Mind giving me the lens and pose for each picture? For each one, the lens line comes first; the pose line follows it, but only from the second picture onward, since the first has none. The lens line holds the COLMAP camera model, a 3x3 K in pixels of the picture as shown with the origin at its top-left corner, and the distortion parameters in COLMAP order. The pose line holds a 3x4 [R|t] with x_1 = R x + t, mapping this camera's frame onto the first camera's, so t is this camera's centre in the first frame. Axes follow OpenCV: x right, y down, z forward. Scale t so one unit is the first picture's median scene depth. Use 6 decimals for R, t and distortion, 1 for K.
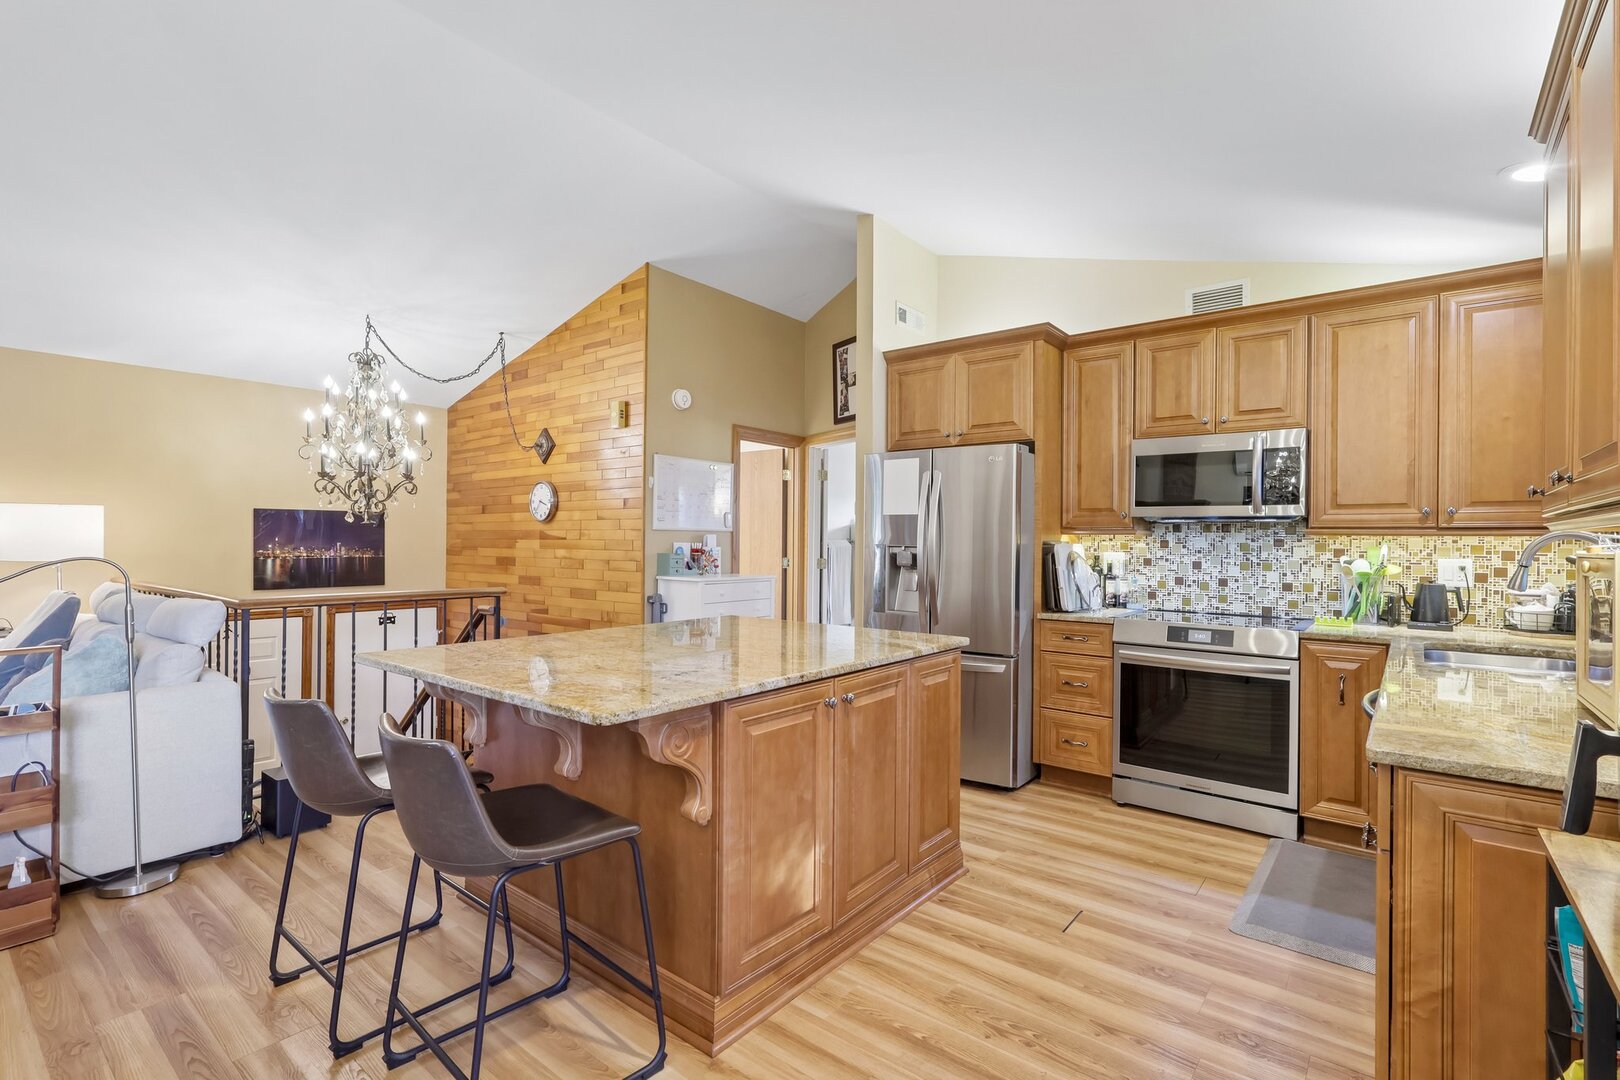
lens RADIAL K [[747.7, 0, 808.1], [0, 747.7, 535.6], [0, 0, 1]] dist [-0.001257, 0.000306]
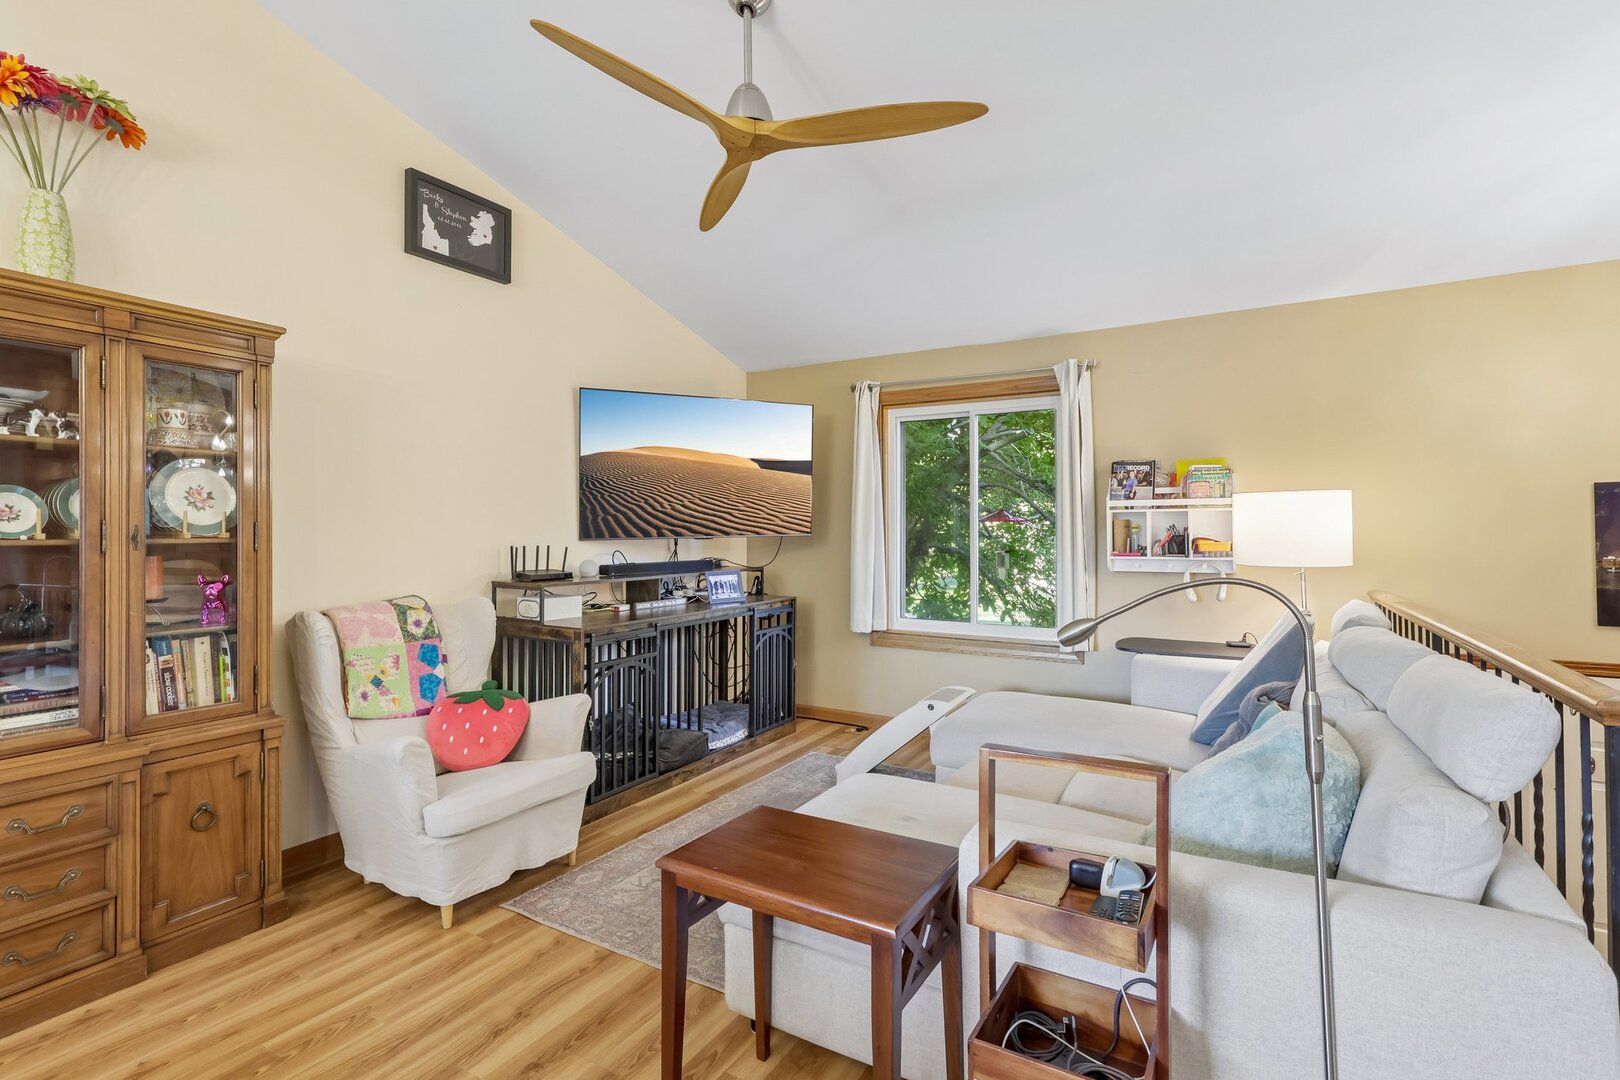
lens RADIAL K [[747.7, 0, 808.5], [0, 747.7, 526.8], [0, 0, 1]] dist [-0.001257, 0.000306]
pose [[0.139070, -0.015590, -0.990160, -0.430113], [0.008109, 0.999860, -0.014604, 0.001440], [0.990249, -0.005998, 0.139177, 0.538634]]
